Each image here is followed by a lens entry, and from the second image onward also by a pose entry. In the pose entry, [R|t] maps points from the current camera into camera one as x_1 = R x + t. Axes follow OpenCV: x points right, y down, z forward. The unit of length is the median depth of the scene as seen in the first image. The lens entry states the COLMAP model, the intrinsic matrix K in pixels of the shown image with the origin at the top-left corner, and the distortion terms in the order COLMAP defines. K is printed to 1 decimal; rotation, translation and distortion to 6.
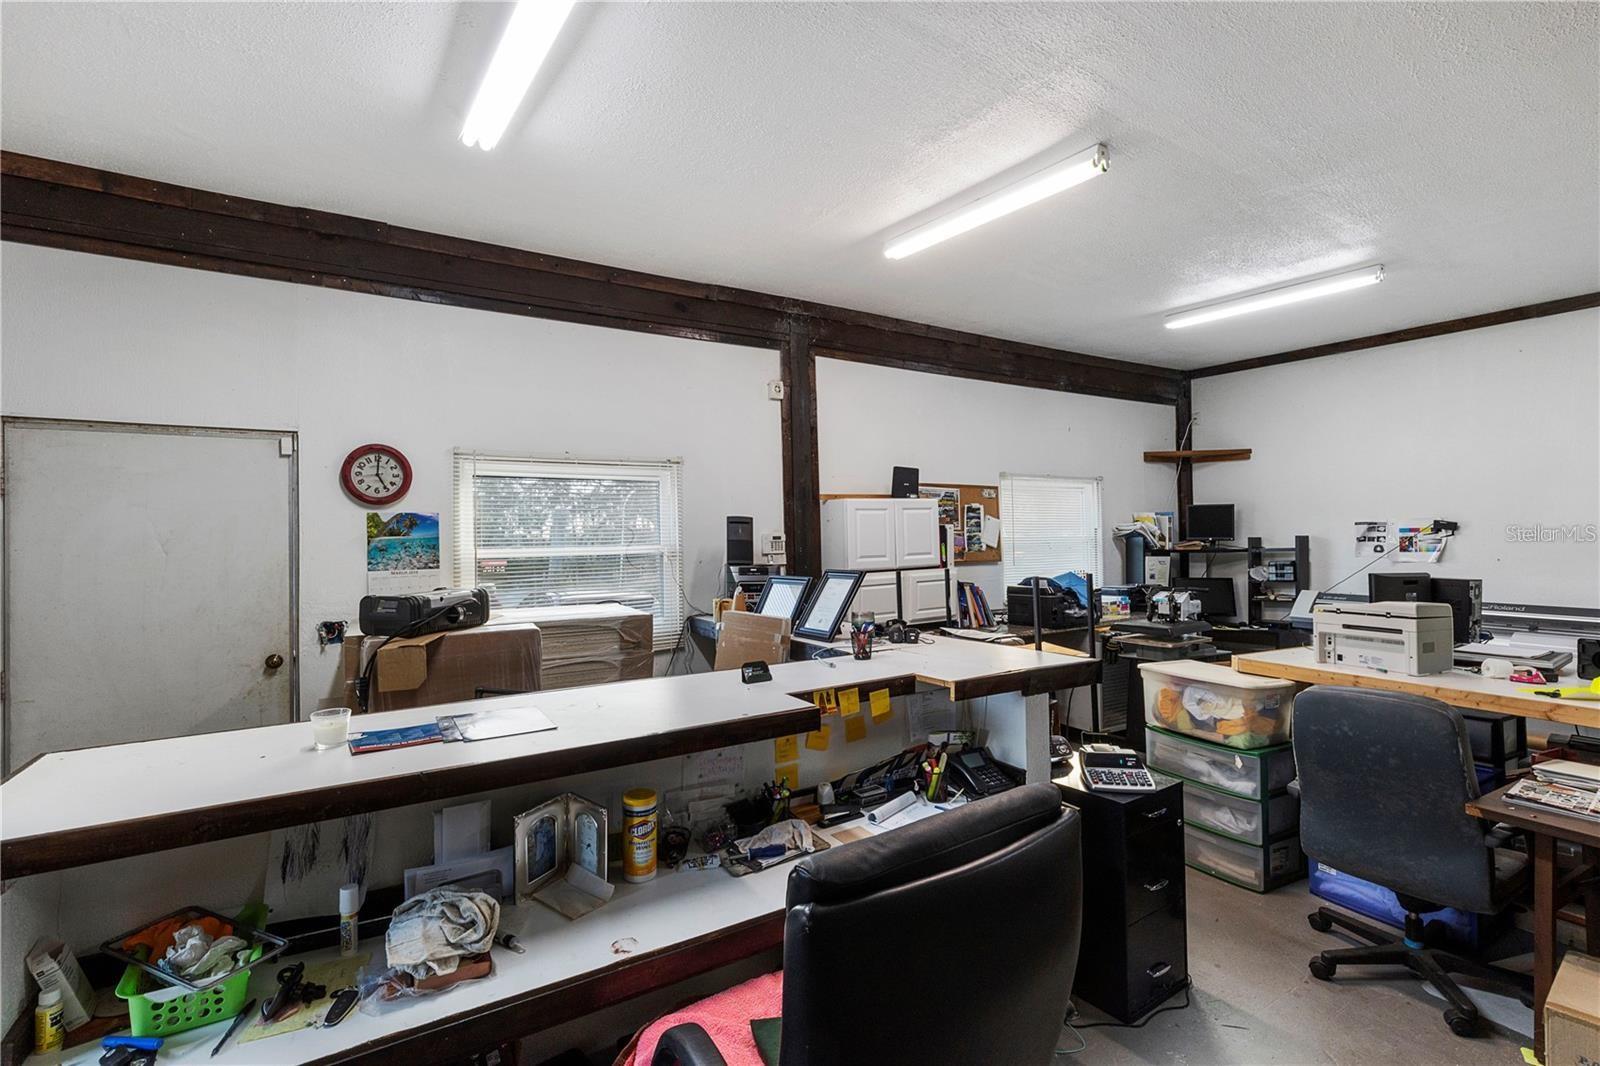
lens RADIAL K [[729.4, 0, 803.4], [0, 729.4, 530.0], [0, 0, 1]] dist [0.004494, 0.000331]
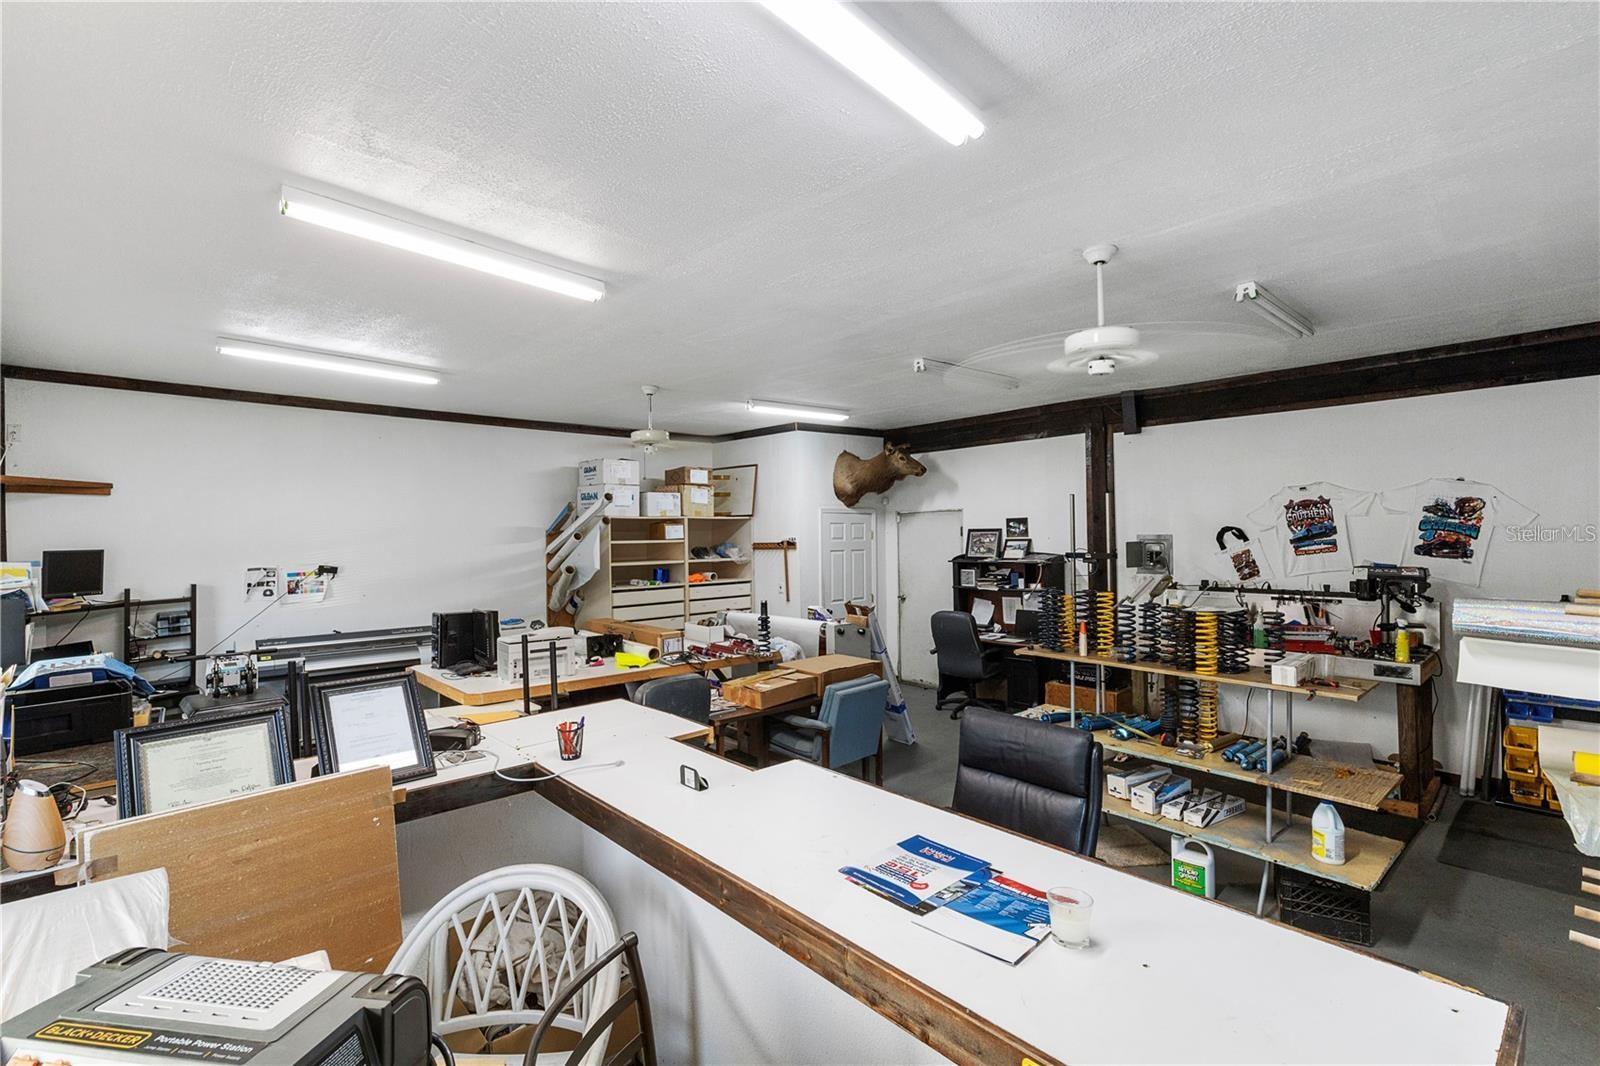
lens RADIAL K [[729.4, 0, 803.4], [0, 729.4, 530.0], [0, 0, 1]] dist [0.004494, 0.000331]
pose [[-0.199071, 0.018654, 0.979808, -0.537655], [0.008539, 0.999814, -0.017300, -0.052560], [-0.979948, 0.004922, -0.199193, 0.570555]]
